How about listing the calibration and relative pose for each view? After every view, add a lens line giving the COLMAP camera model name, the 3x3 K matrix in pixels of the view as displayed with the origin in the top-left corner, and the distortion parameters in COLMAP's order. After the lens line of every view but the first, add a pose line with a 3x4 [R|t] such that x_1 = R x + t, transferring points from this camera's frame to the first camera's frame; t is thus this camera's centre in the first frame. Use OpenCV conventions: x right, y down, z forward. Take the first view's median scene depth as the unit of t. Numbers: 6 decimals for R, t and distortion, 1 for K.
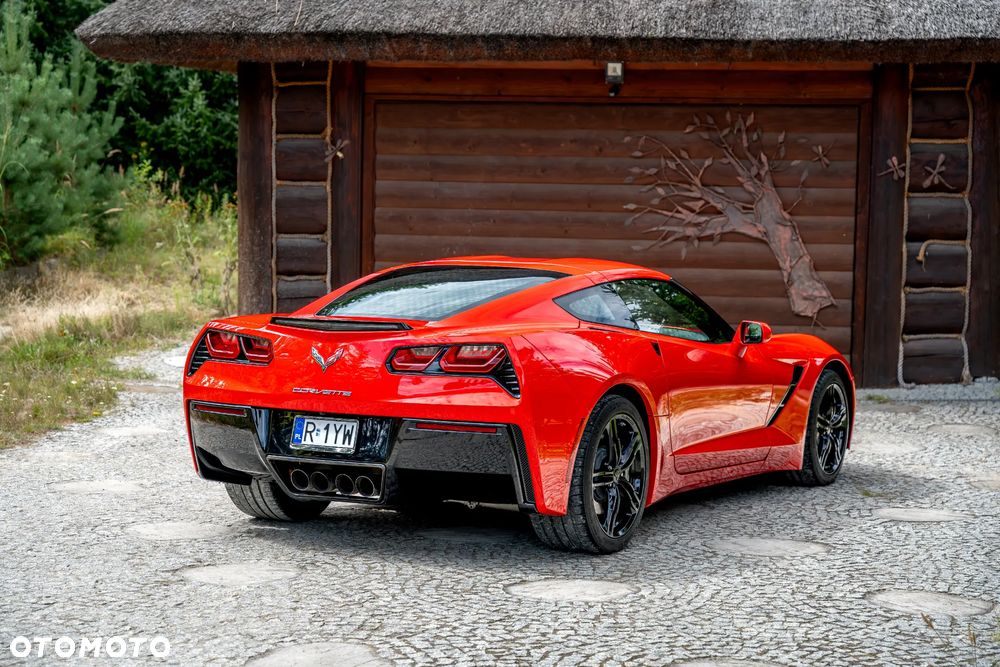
lens RADIAL K [[1856.8, 0, 496.1], [0, 1856.8, 323.4], [0, 0, 1]] dist [0.016751, 0.000000]
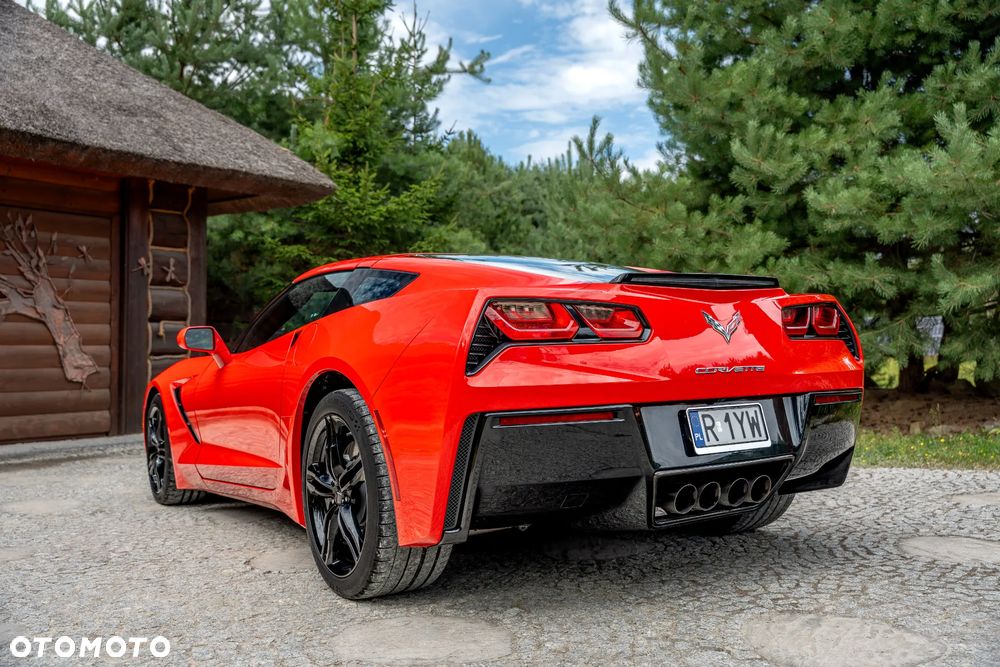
lens RADIAL K [[912.3, 0, 504.6], [0, 912.3, 341.1], [0, 0, 1]] dist [0.002034, 0.000000]
pose [[0.483046, -0.007613, 0.875562, -0.229965], [0.084118, 0.995740, -0.037750, 0.016071], [-0.871545, 0.091886, 0.481629, 0.457194]]
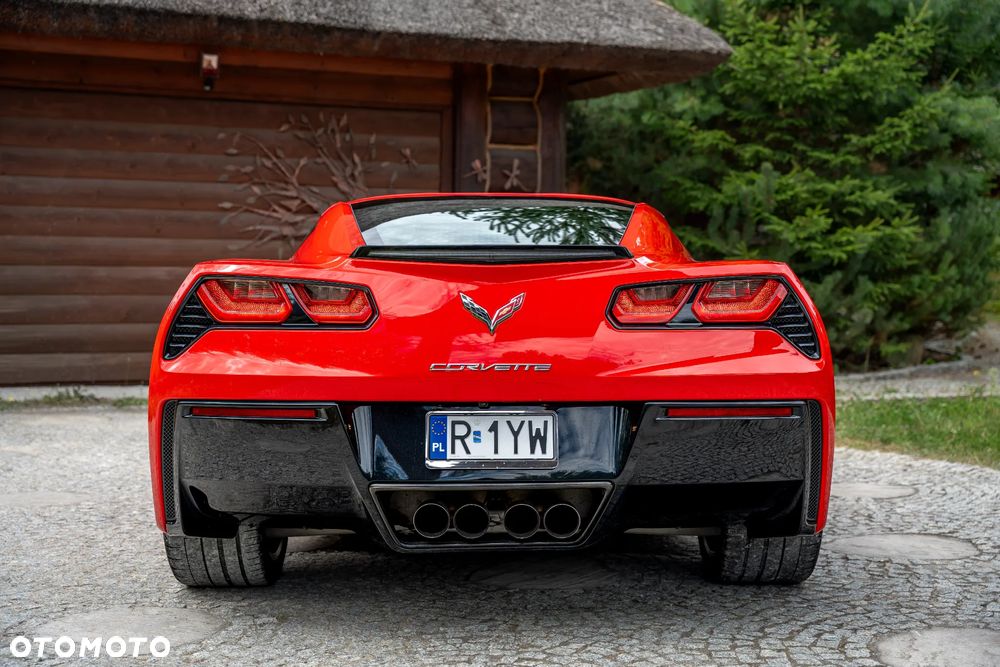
lens RADIAL K [[1345.7, 0, 506.0], [0, 1345.7, 332.2], [0, 0, 1]] dist [0.020081, 0.000000]
pose [[0.870563, -0.031616, 0.491040, -0.150979], [0.040128, 0.999171, -0.006811, 0.014652], [-0.490417, 0.025634, 0.871111, 0.317419]]
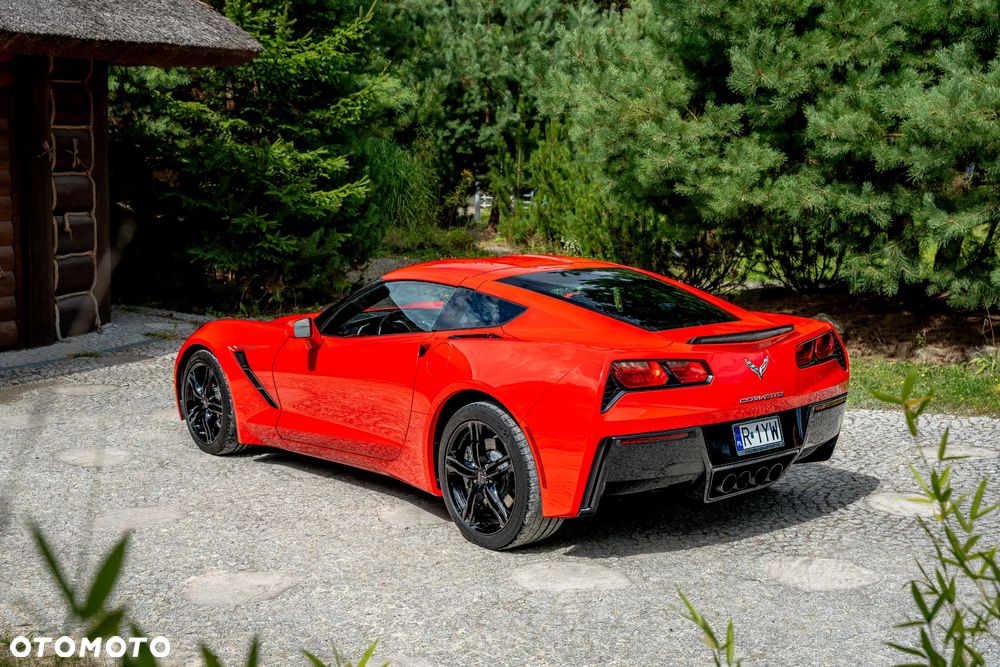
lens RADIAL K [[1345.7, 0, 502.4], [0, 1345.7, 336.1], [0, 0, 1]] dist [0.020081, 0.000000]
pose [[0.378941, -0.142657, 0.914359, -0.441331], [0.069333, 0.989647, 0.125669, -0.055210], [-0.922820, 0.015774, 0.384909, 0.422833]]
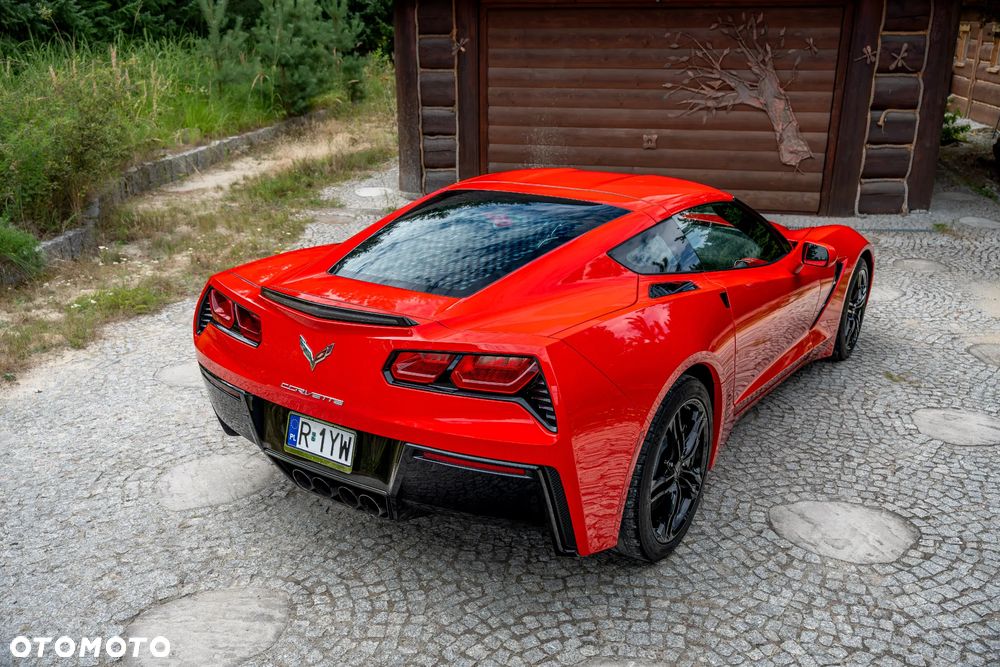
lens RADIAL K [[834.6, 0, 507.2], [0, 834.6, 333.5], [0, 0, 1]] dist [-0.005279, -0.003816]
pose [[0.995866, 0.015585, -0.089482, 0.010815], [0.007097, 0.968805, 0.247722, -0.038602], [0.090552, -0.247333, 0.964690, 0.338527]]
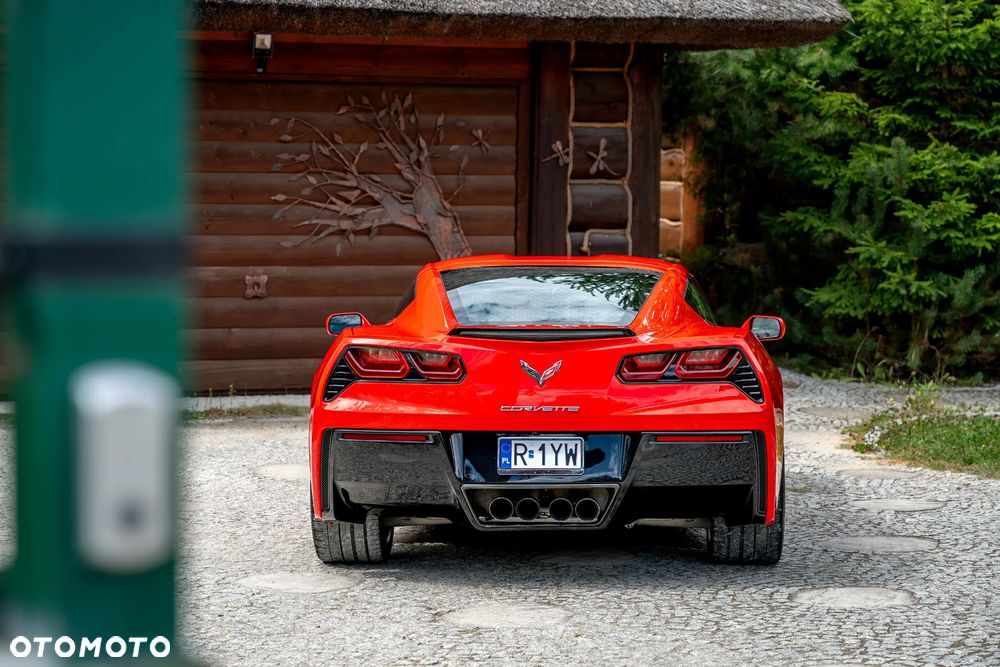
lens RADIAL K [[2156.3, 0, 503.7], [0, 2156.3, 337.4], [0, 0, 1]] dist [0.030037, 0.000000]
pose [[0.897907, -0.040420, 0.438326, -0.286938], [0.038513, 0.999170, 0.013245, -0.006176], [-0.438498, 0.004988, 0.898718, 0.034206]]
